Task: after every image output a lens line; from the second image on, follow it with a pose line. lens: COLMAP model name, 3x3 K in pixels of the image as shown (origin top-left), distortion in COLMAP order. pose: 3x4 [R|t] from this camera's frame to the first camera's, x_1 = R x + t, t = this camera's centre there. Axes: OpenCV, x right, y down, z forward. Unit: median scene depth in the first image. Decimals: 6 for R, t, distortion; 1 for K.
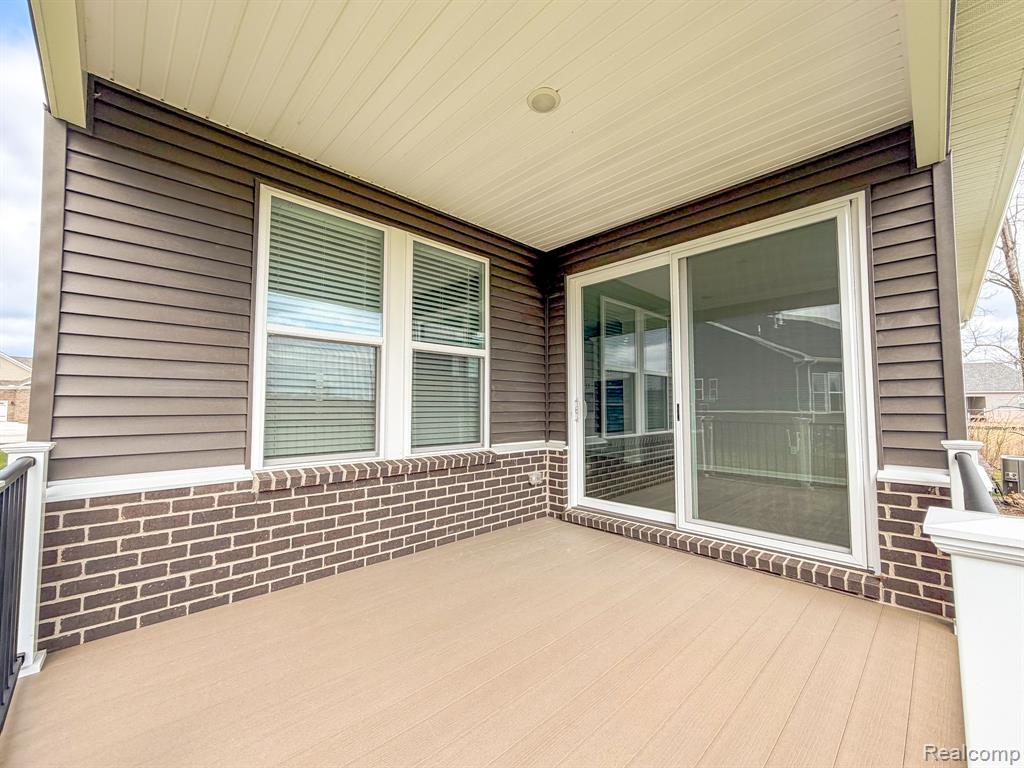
lens RADIAL K [[413.9, 0, 512.0], [0, 413.9, 384.0], [0, 0, 1]] dist [0.000169, 0.000068]
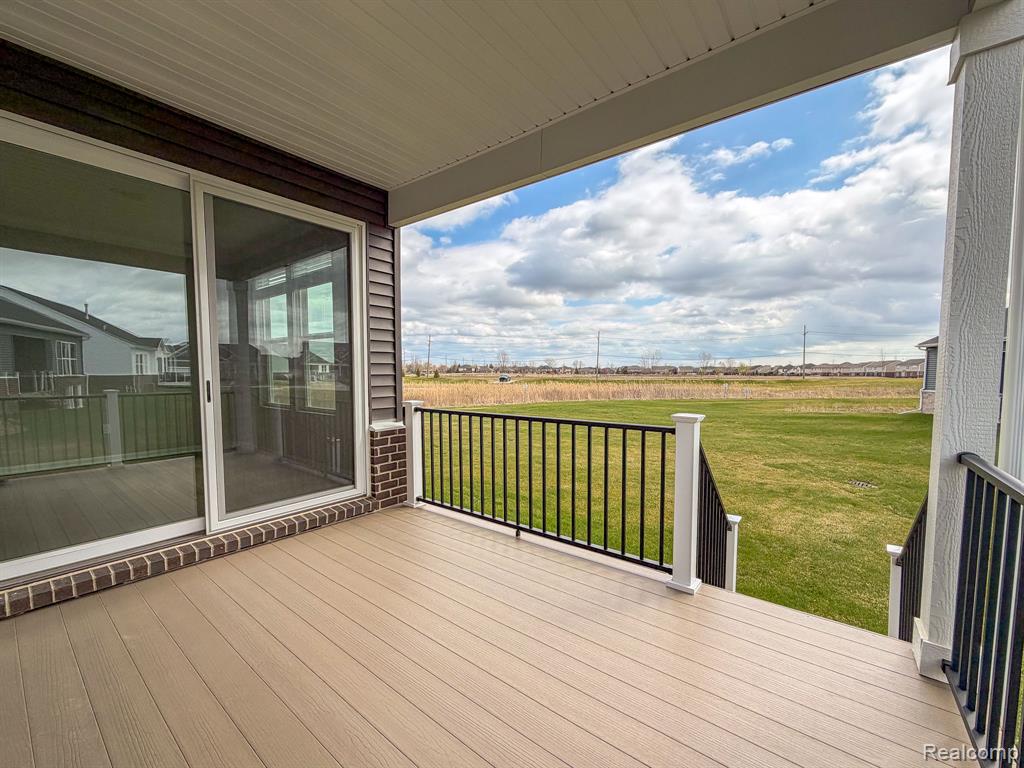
lens RADIAL K [[417.1, 0, 511.5], [0, 417.1, 400.4], [0, 0, 1]] dist [0.001592, 0.000346]
pose [[-0.134346, -0.060986, 0.989056, -0.596511], [-0.057216, 0.996917, 0.053698, 0.013275], [-0.989281, -0.049376, -0.137421, 0.673174]]
